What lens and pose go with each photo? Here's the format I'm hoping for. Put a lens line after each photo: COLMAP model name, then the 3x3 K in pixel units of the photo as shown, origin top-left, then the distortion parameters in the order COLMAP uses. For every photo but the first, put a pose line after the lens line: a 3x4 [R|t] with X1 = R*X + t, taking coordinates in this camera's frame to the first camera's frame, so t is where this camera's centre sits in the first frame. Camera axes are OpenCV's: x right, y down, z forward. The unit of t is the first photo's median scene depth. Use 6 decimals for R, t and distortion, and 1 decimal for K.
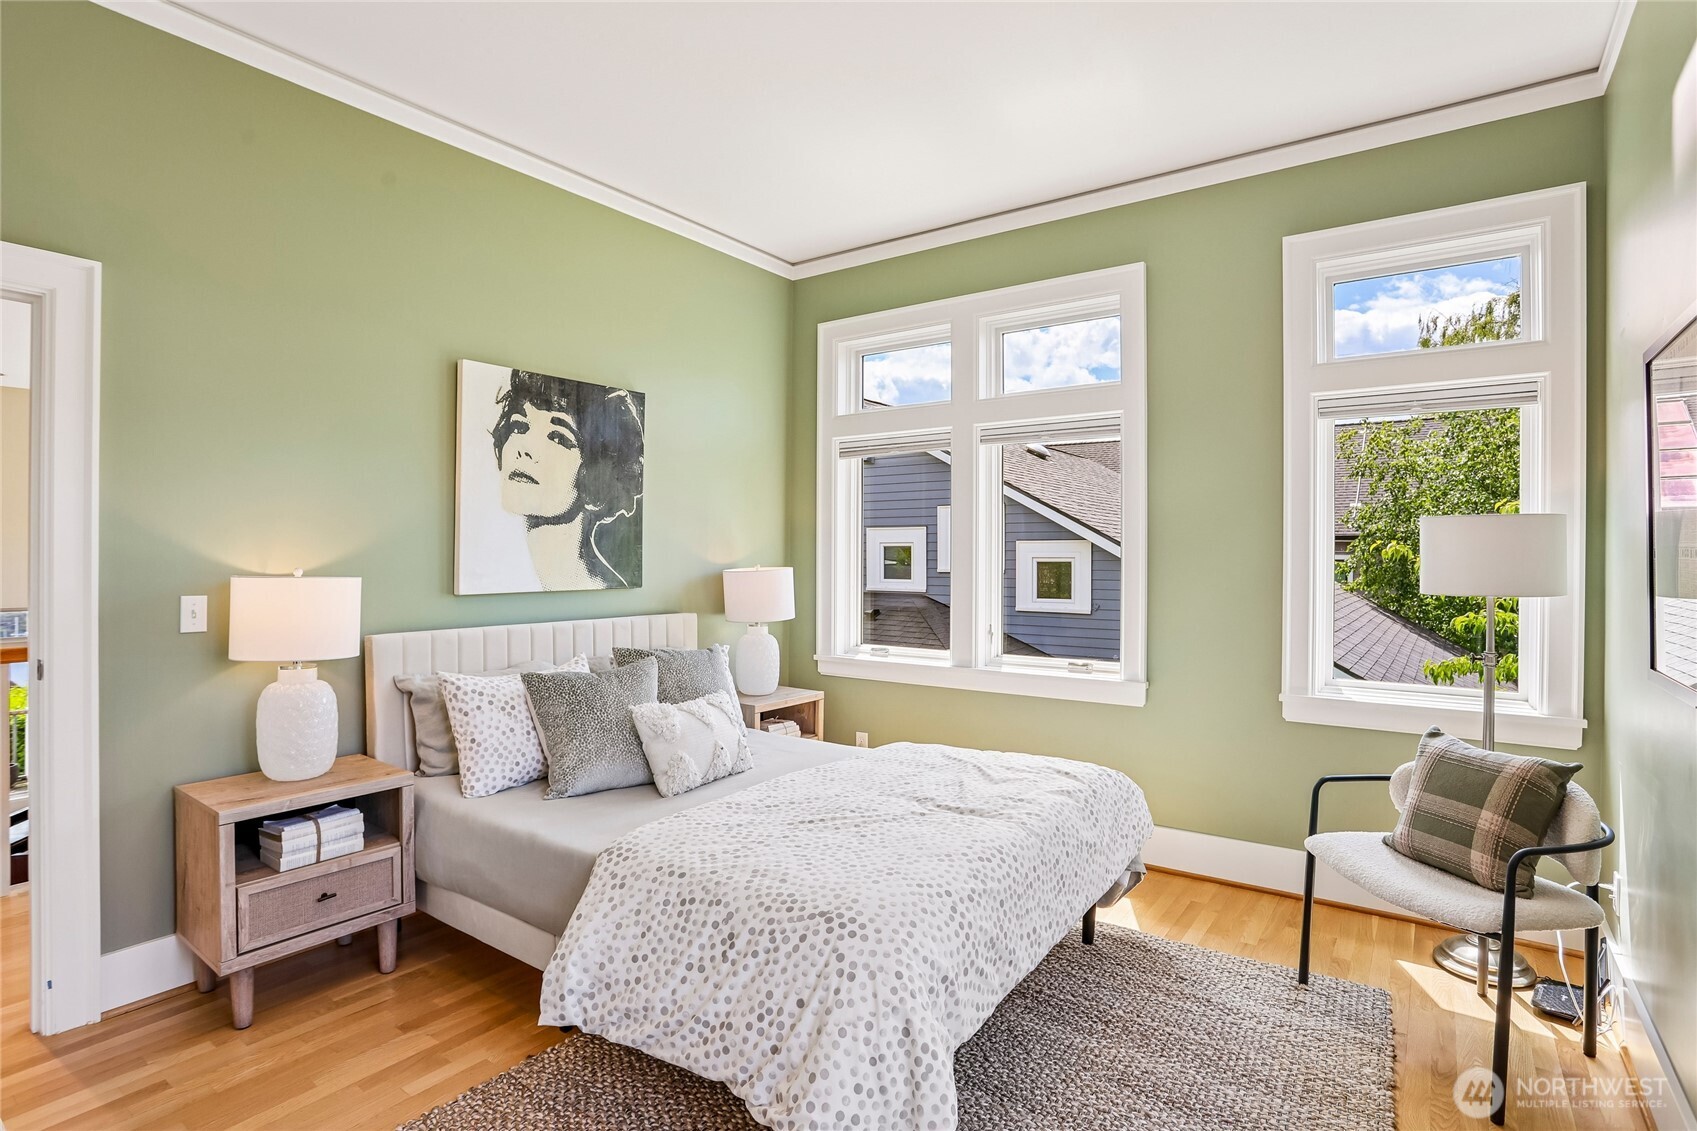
lens RADIAL K [[838.8, 0, 846.4], [0, 838.8, 562.1], [0, 0, 1]] dist [-0.045587, 0.001237]
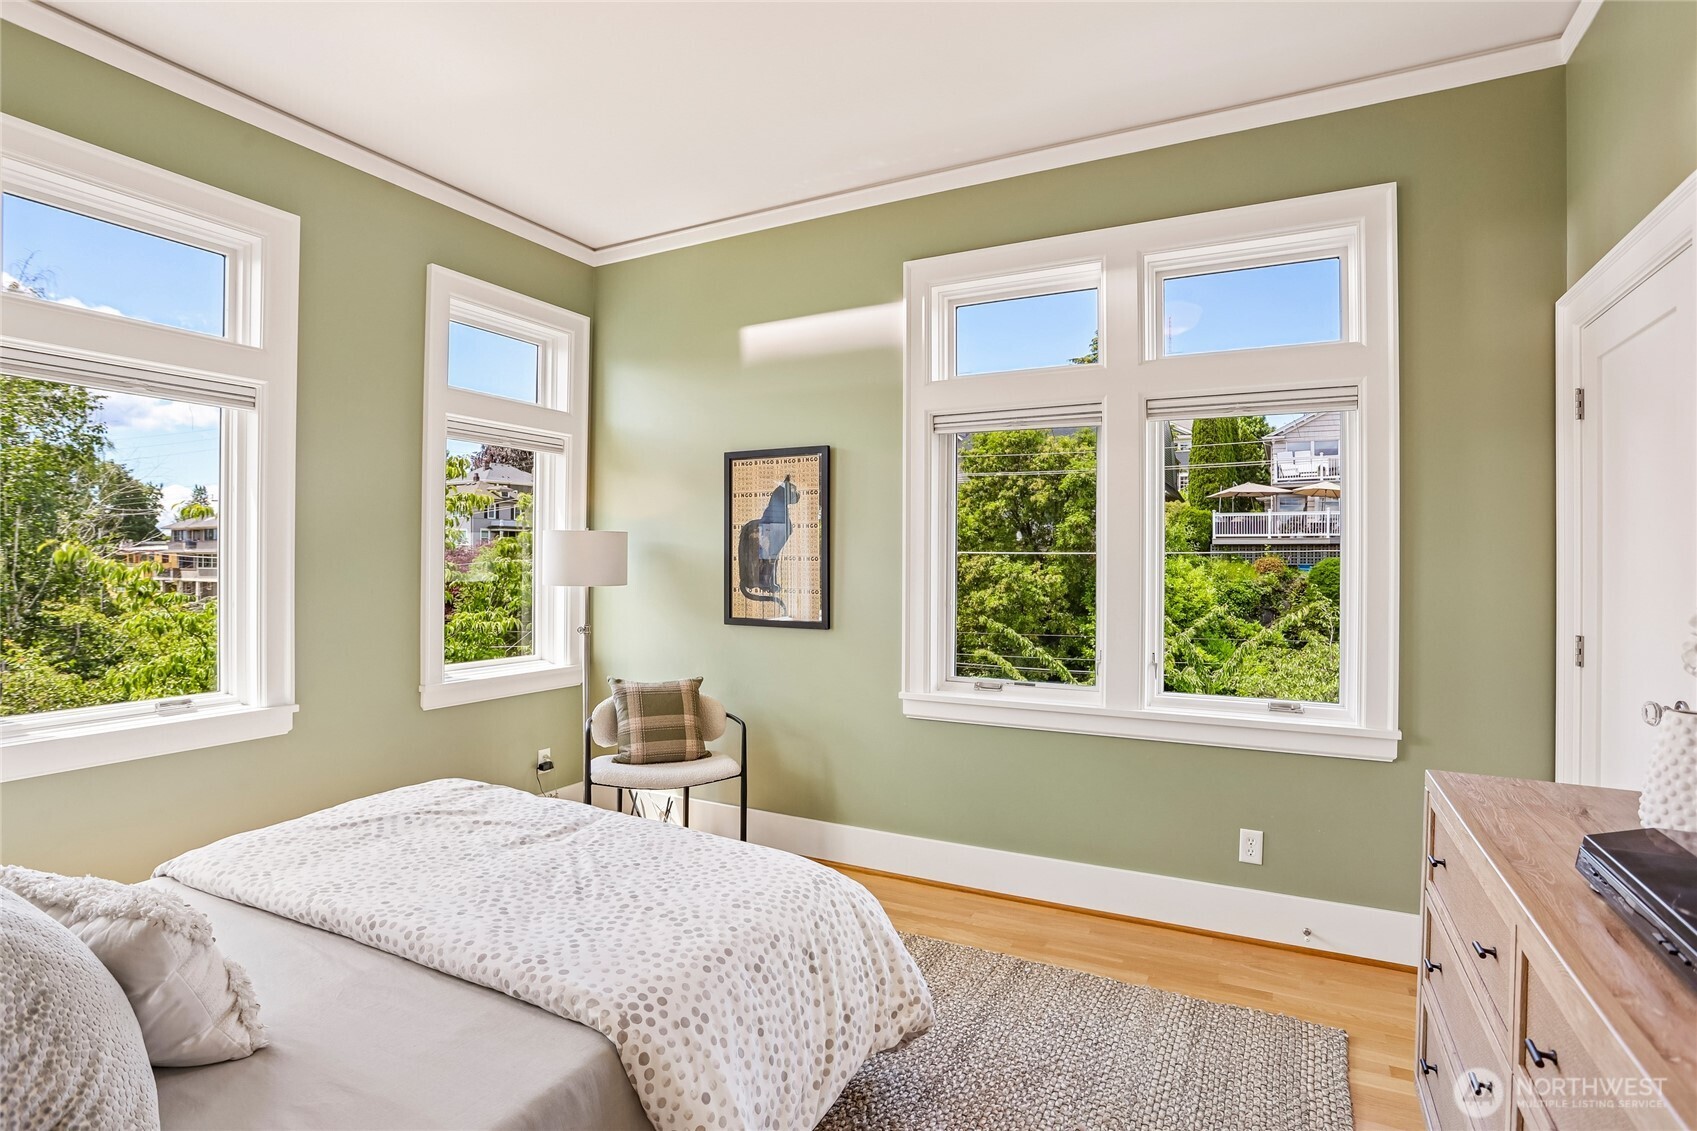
lens RADIAL K [[838.8, 0, 845.4], [0, 838.8, 561.5], [0, 0, 1]] dist [-0.045587, 0.001237]
pose [[-0.139117, -0.002751, 0.990272, -0.986837], [0.002621, 0.999992, 0.003146, -0.007842], [-0.990272, 0.003033, -0.139109, 0.969527]]
